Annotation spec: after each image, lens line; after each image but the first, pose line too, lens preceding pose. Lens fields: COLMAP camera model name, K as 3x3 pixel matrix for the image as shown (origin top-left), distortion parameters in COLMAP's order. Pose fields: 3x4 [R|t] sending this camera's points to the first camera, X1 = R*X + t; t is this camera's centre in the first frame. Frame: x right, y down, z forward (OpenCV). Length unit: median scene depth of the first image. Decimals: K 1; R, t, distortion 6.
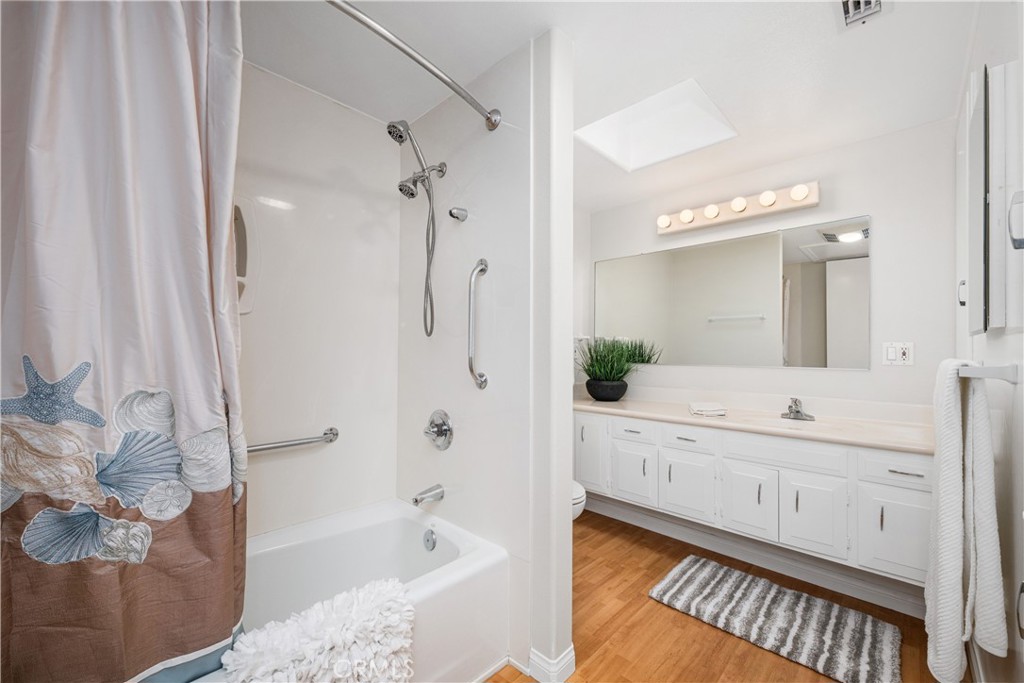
lens RADIAL K [[408.2, 0, 513.4], [0, 408.2, 347.4], [0, 0, 1]] dist [-0.000392, -0.000343]
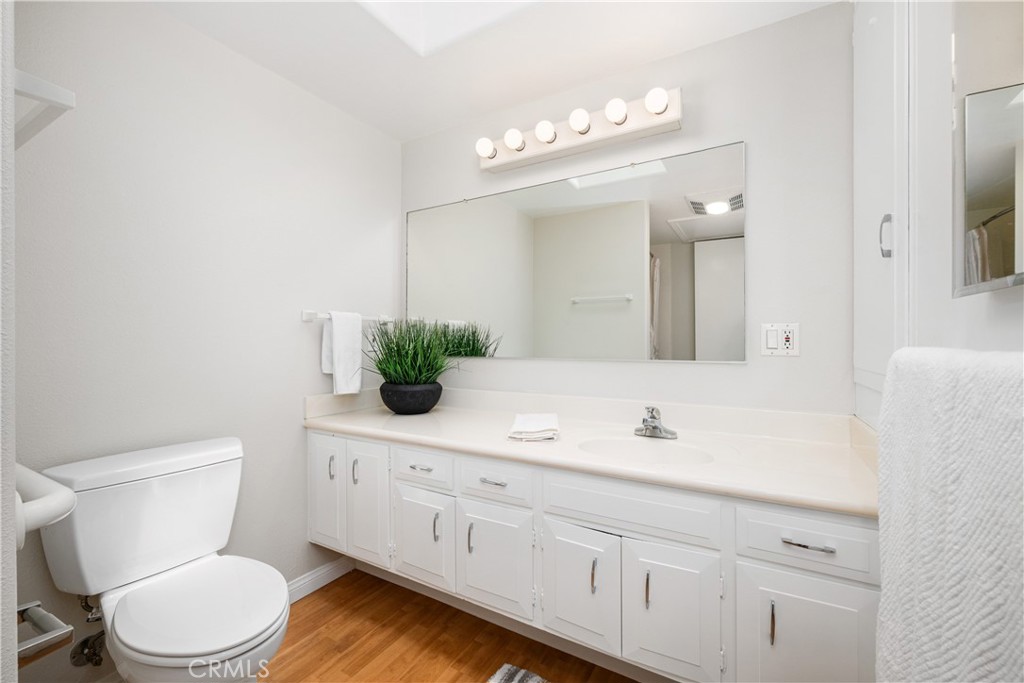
lens RADIAL K [[419.6, 0, 516.2], [0, 419.6, 340.8], [0, 0, 1]] dist [-0.000179, 0.000009]
pose [[0.969408, -0.007681, 0.245333, 0.307841], [0.005707, 0.999945, 0.008757, 0.008139], [-0.245387, -0.007089, 0.969399, 0.388735]]
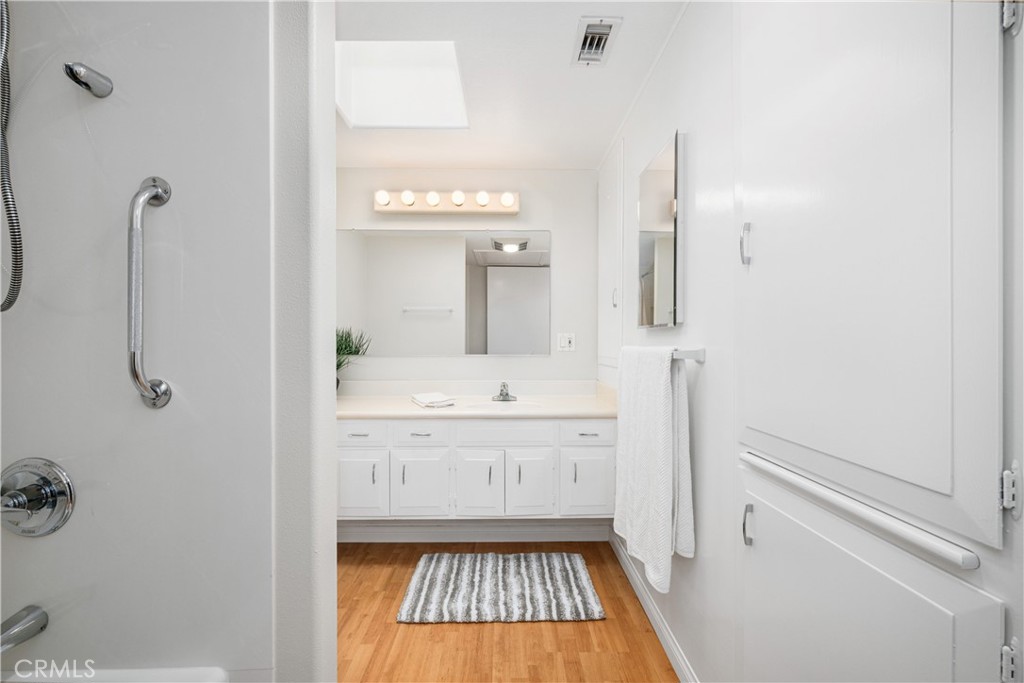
lens RADIAL K [[413.8, 0, 512.4], [0, 413.8, 344.0], [0, 0, 1]] dist [0.000159, -0.000113]
pose [[0.707212, -0.008269, 0.706954, -0.099546], [-0.002390, 0.999898, 0.014087, 0.002850], [-0.706998, -0.011652, 0.707120, 0.181673]]
